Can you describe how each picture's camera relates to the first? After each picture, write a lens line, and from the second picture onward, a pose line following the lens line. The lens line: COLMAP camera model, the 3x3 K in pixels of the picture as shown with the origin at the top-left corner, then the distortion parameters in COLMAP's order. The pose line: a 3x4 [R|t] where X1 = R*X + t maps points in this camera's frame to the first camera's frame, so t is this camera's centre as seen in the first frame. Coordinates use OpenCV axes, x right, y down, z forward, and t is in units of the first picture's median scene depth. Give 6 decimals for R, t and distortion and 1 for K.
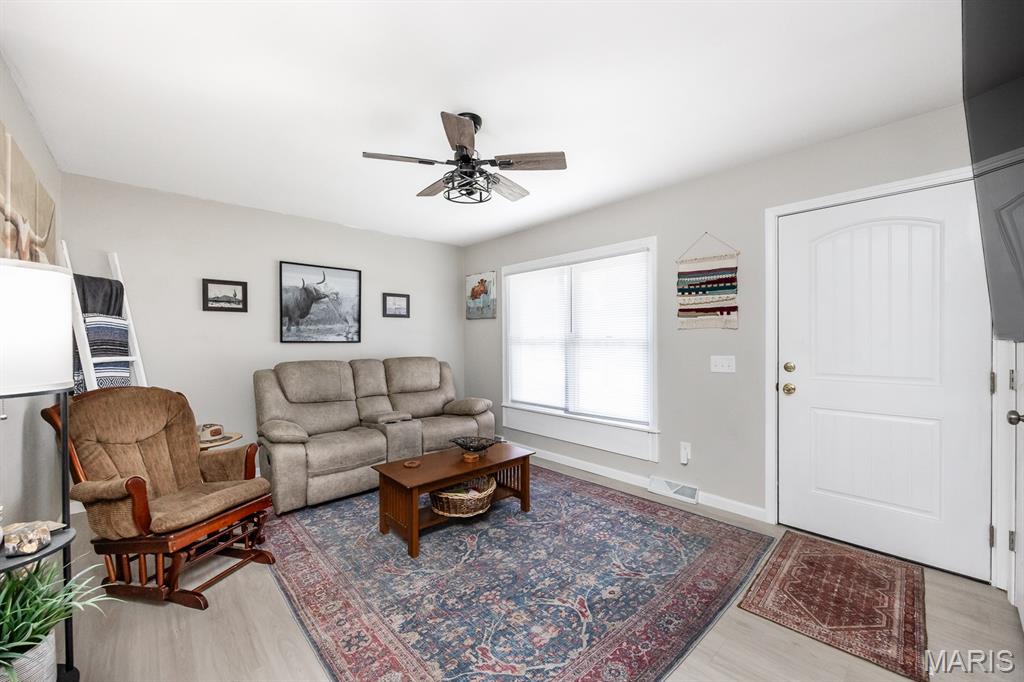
lens RADIAL K [[391.8, 0, 512.0], [0, 391.8, 341.0], [0, 0, 1]] dist [-0.000691, 0.000024]
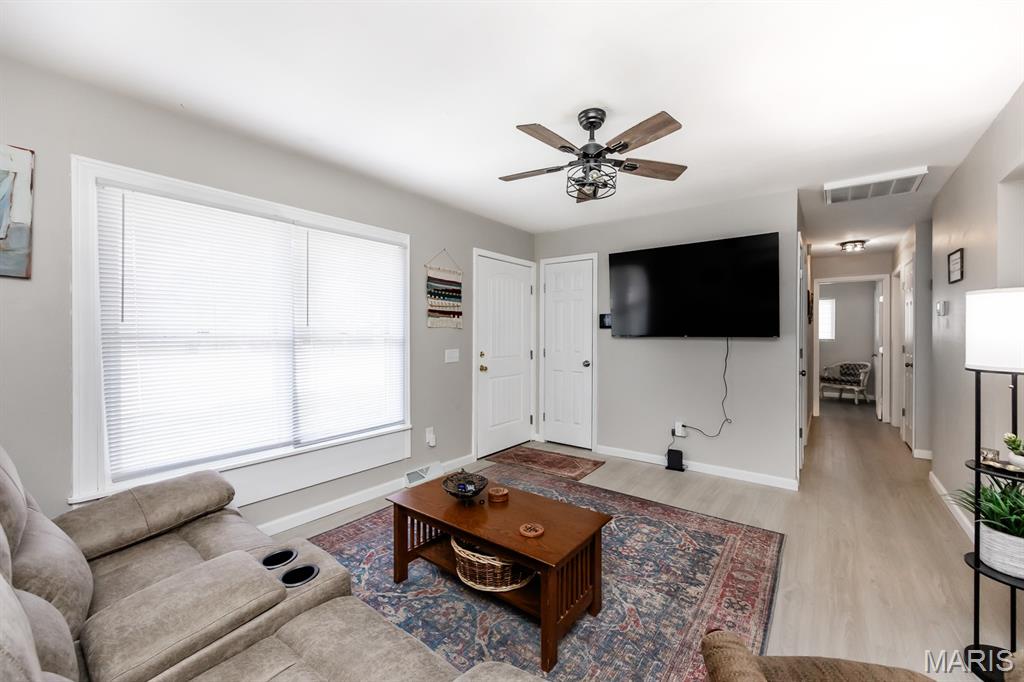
lens RADIAL K [[409.5, 0, 512.0], [0, 409.5, 341.0], [0, 0, 1]] dist [-0.002535, -0.000131]
pose [[-0.156654, -0.008427, 0.987618, -0.843704], [0.004549, 0.999947, 0.009253, -0.001717], [-0.987643, 0.005942, -0.156607, 1.056483]]
